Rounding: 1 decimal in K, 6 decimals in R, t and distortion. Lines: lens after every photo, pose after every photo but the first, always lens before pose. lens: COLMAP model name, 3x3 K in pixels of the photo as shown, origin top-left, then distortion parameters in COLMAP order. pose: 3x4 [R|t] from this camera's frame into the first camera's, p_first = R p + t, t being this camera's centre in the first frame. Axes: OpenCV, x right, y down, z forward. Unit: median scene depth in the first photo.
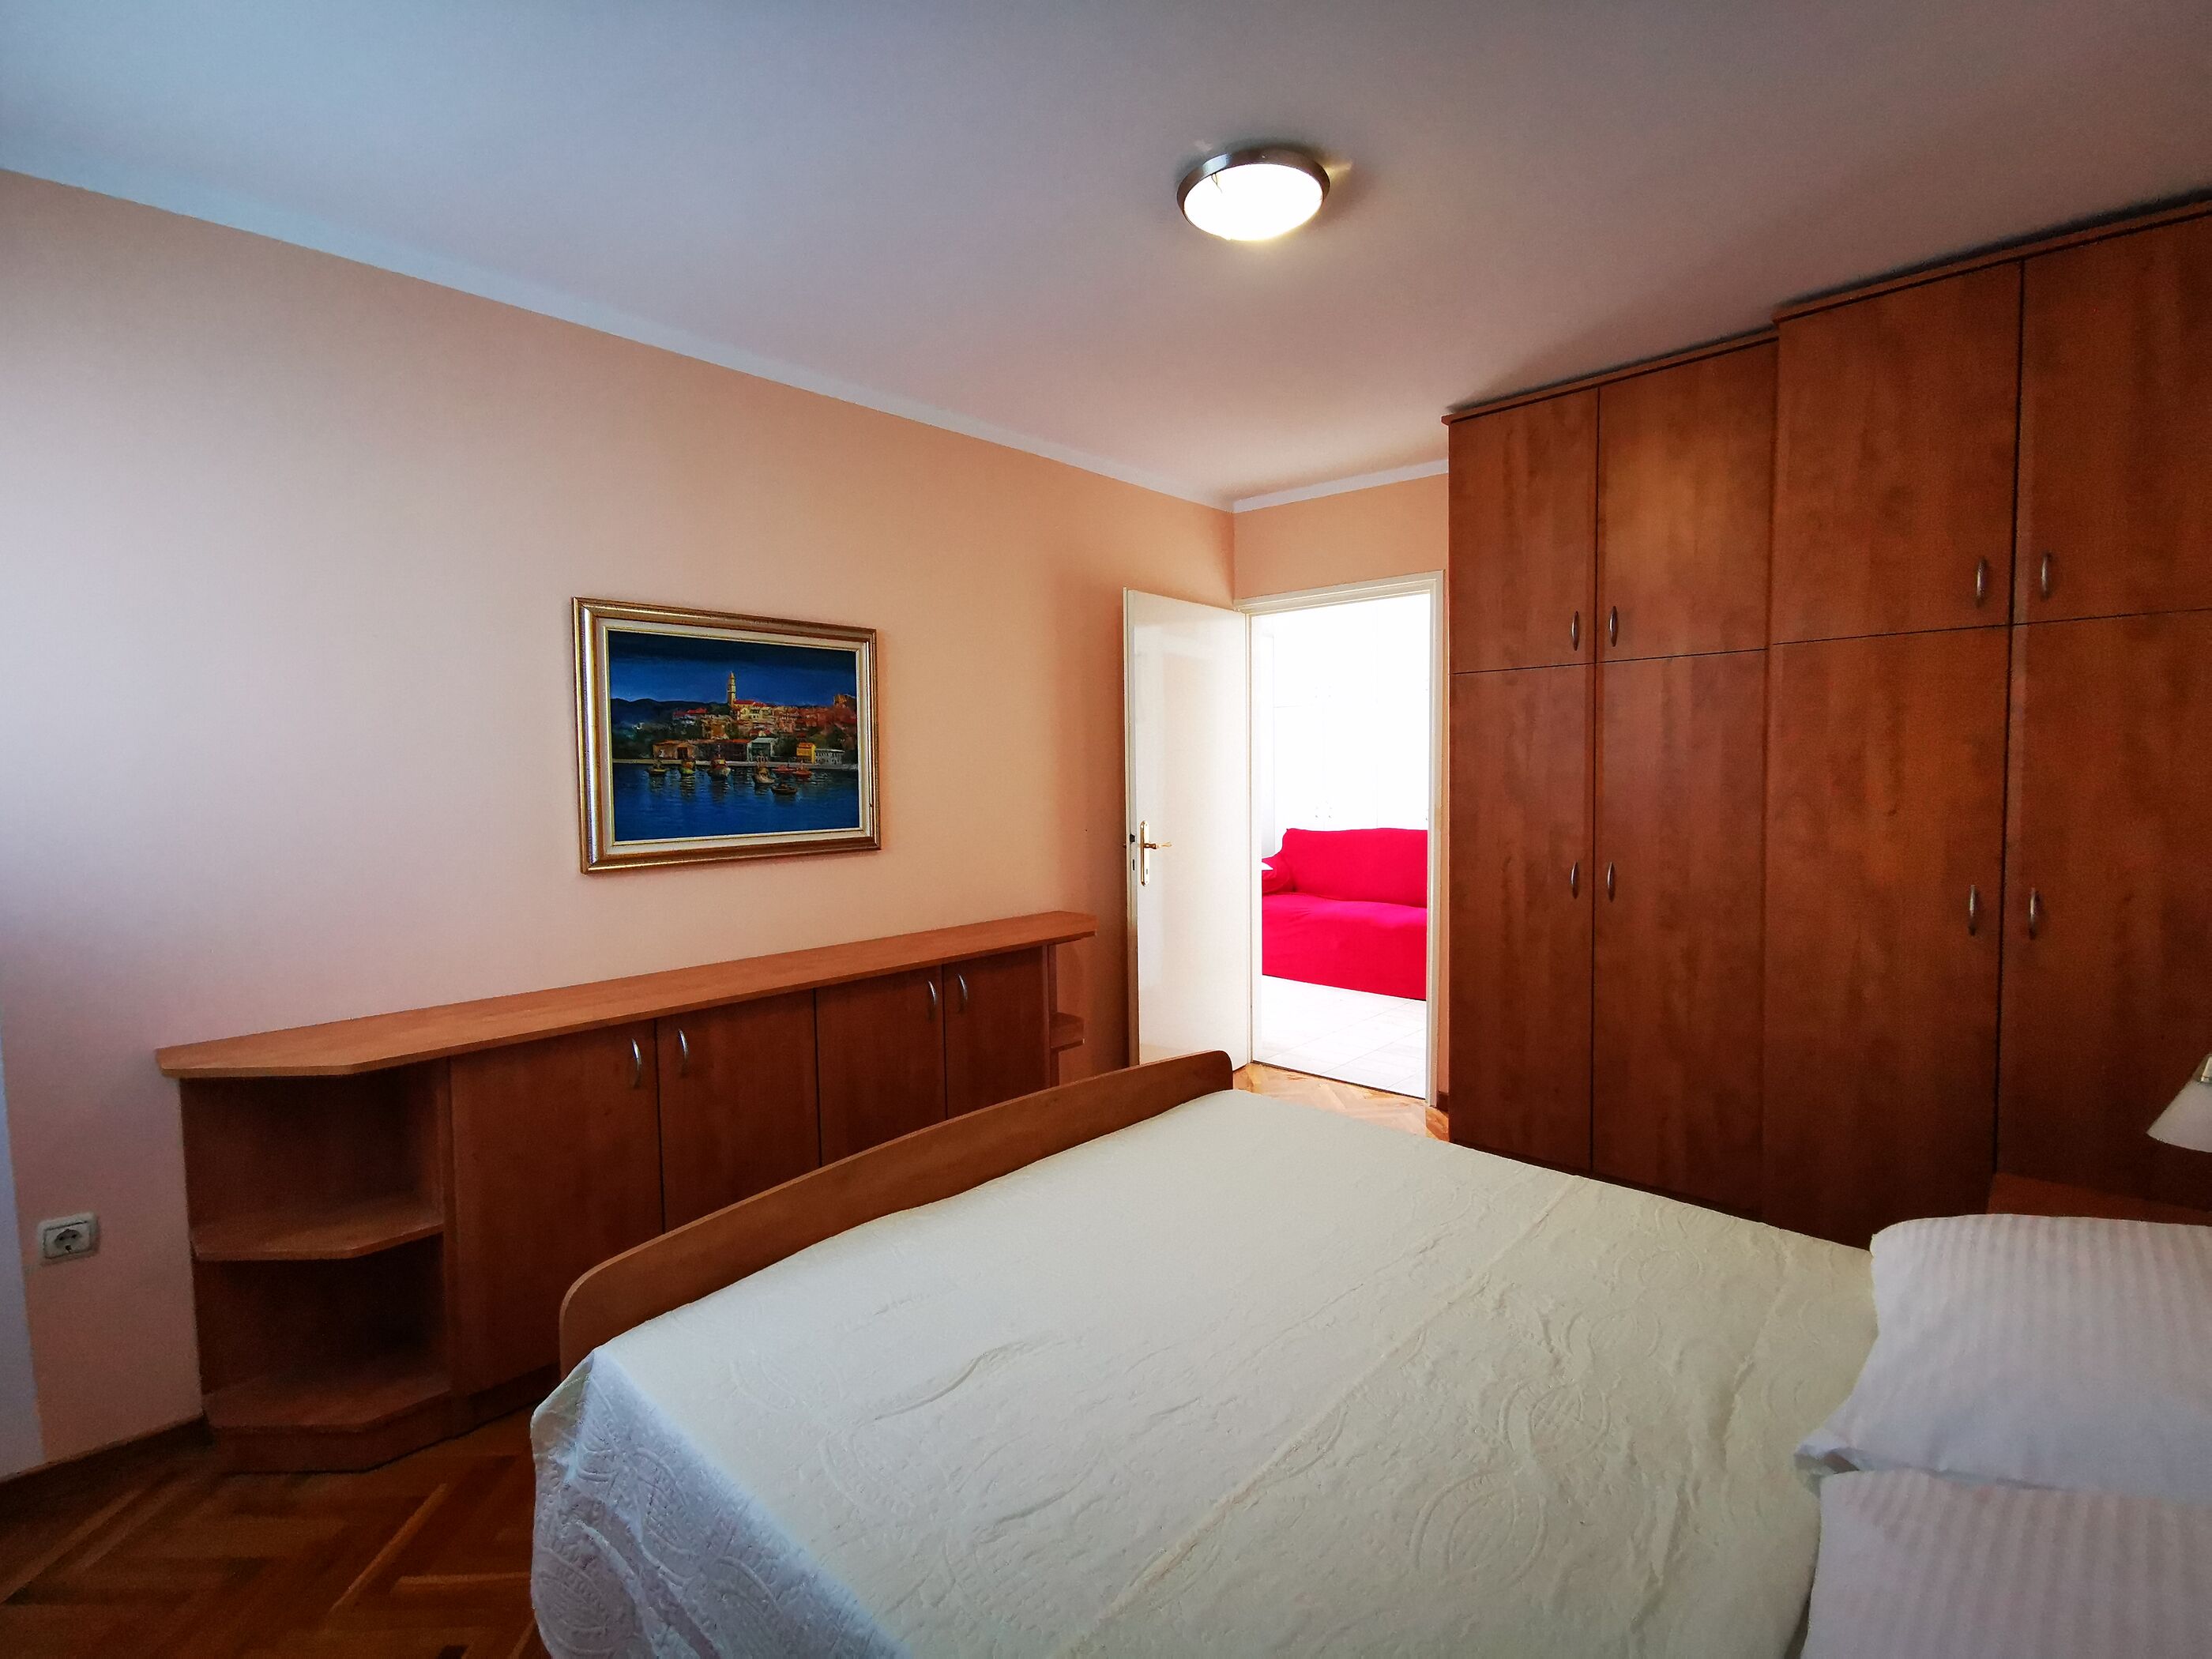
lens RADIAL K [[1029.6, 0, 1100.3], [0, 1029.6, 824.5], [0, 0, 1]] dist [0.010737, -0.000268]
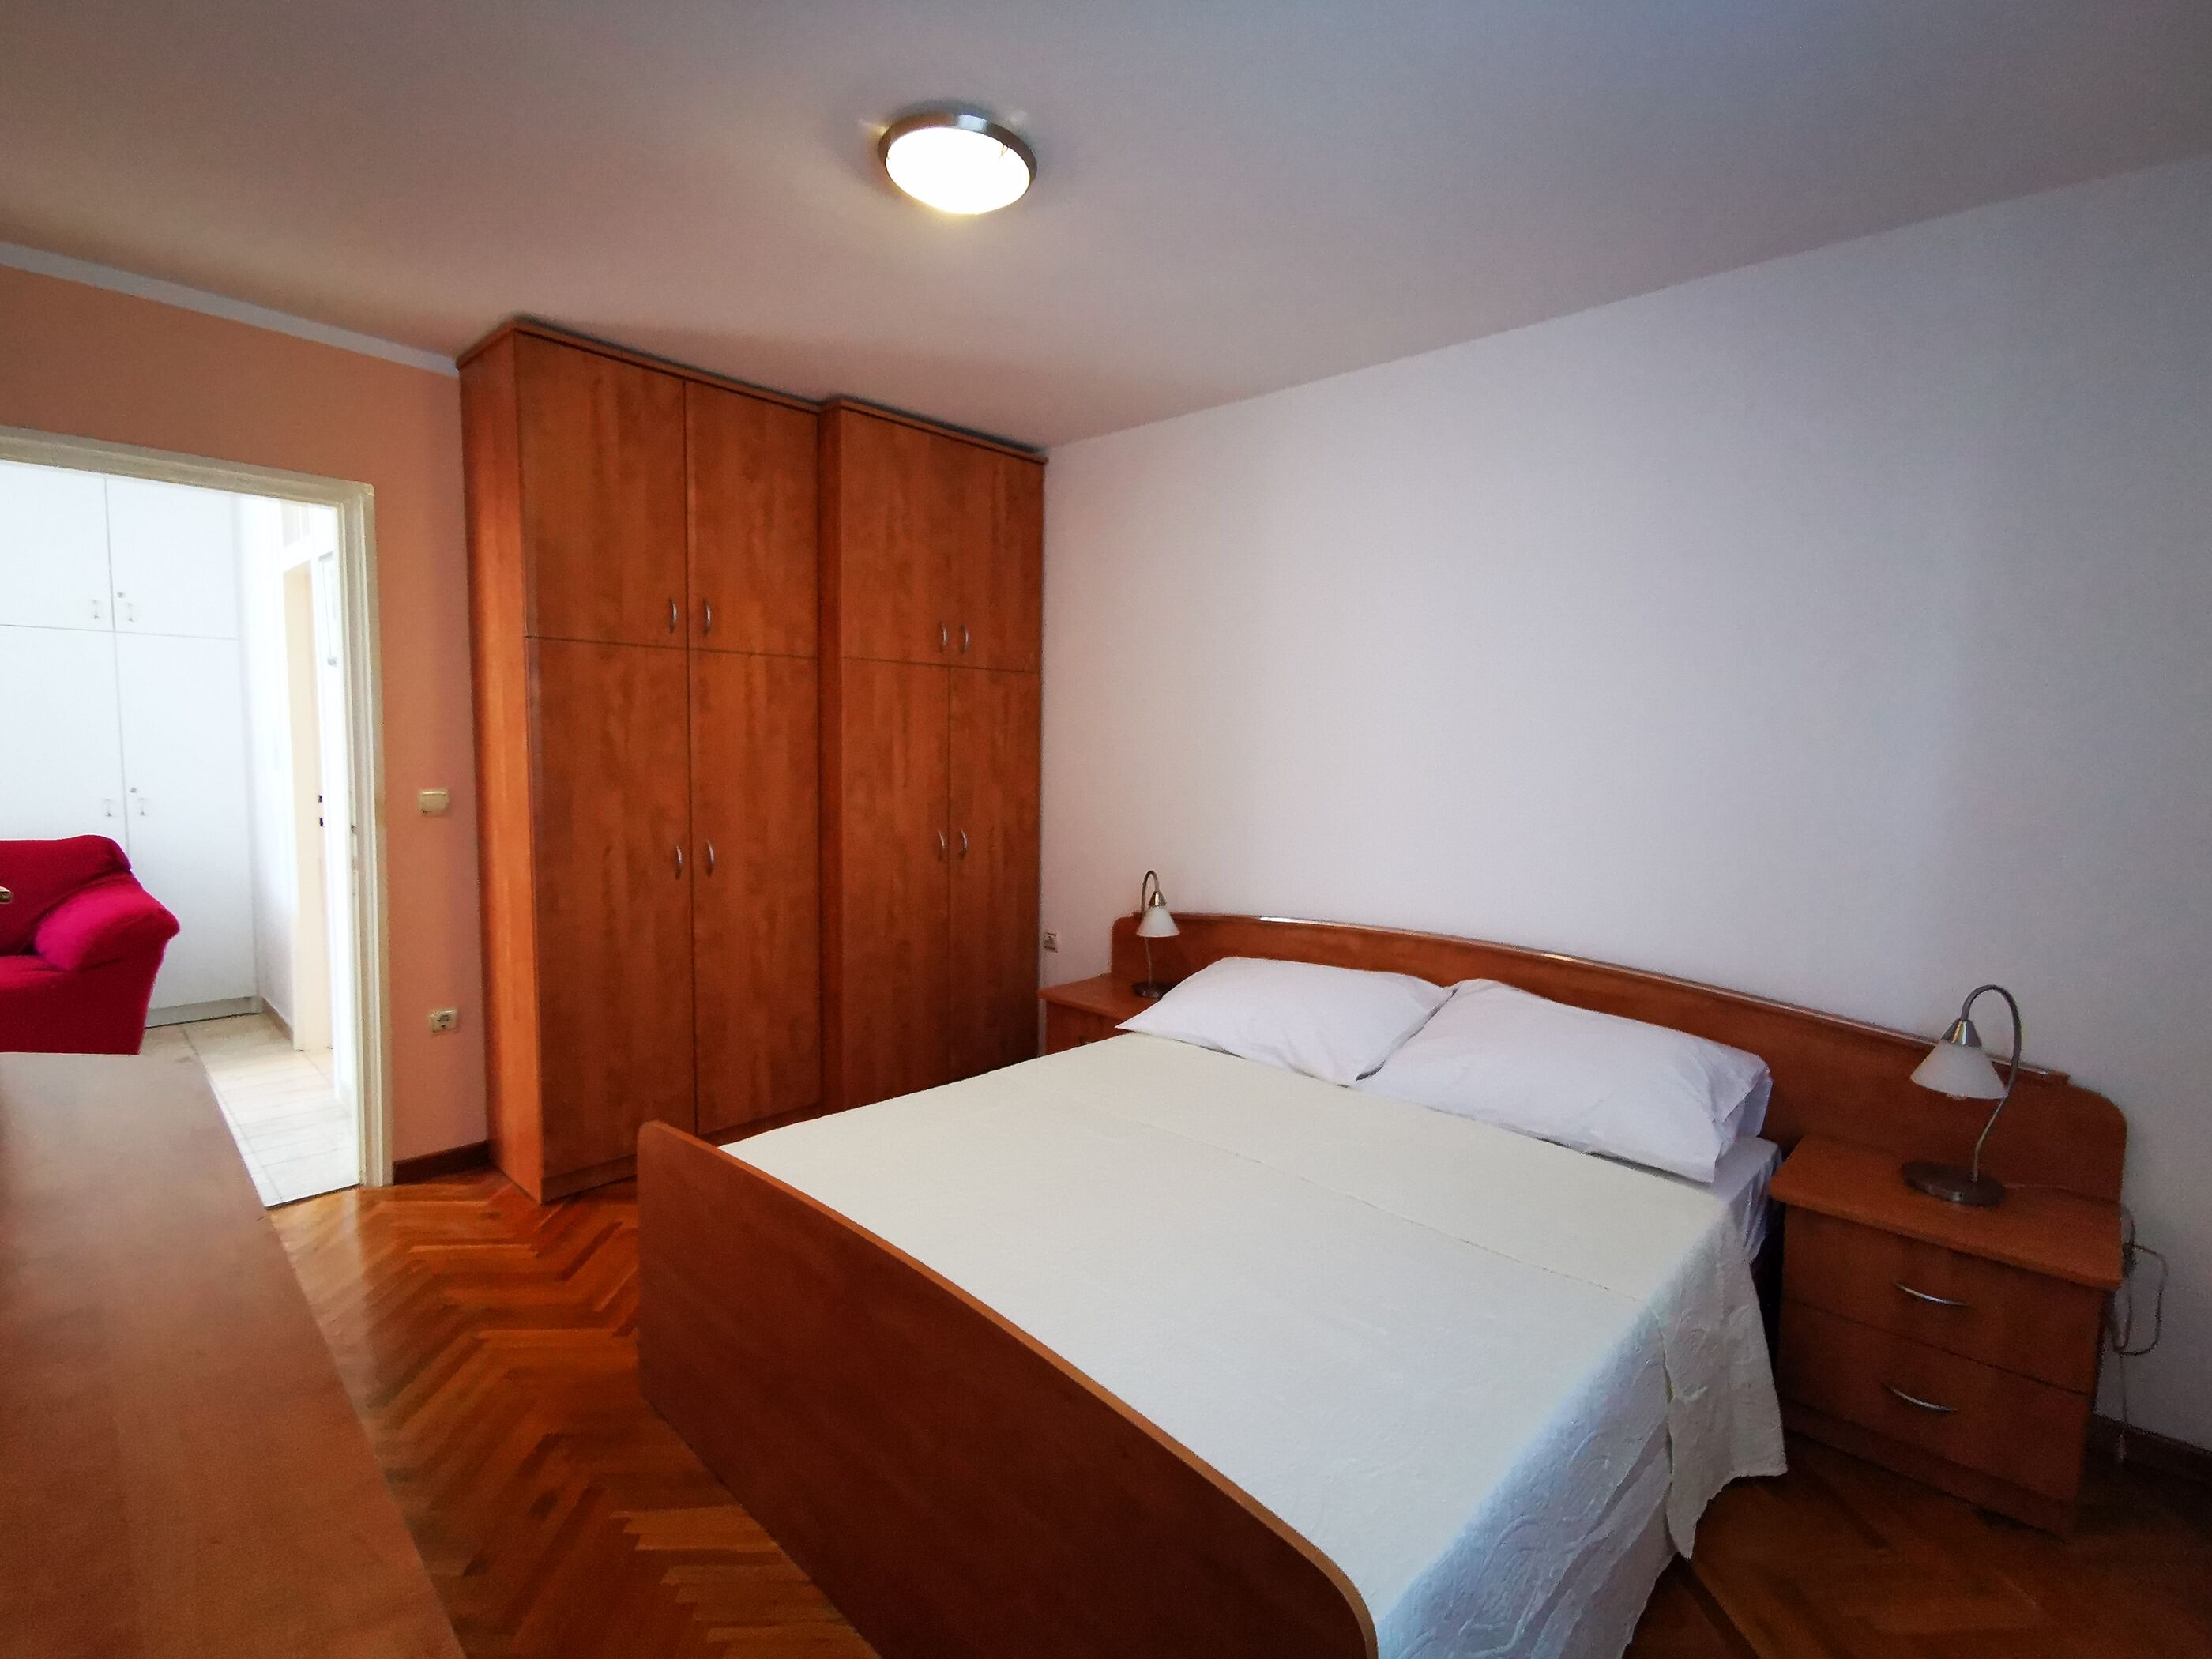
lens RADIAL K [[1029.6, 0, 1100.3], [0, 1029.6, 824.5], [0, 0, 1]] dist [0.010737, -0.000268]
pose [[-0.000700, -0.067406, 0.997725, -0.605033], [0.038465, 0.996985, 0.067383, -0.037797], [-0.999260, 0.038424, 0.001894, 0.637032]]
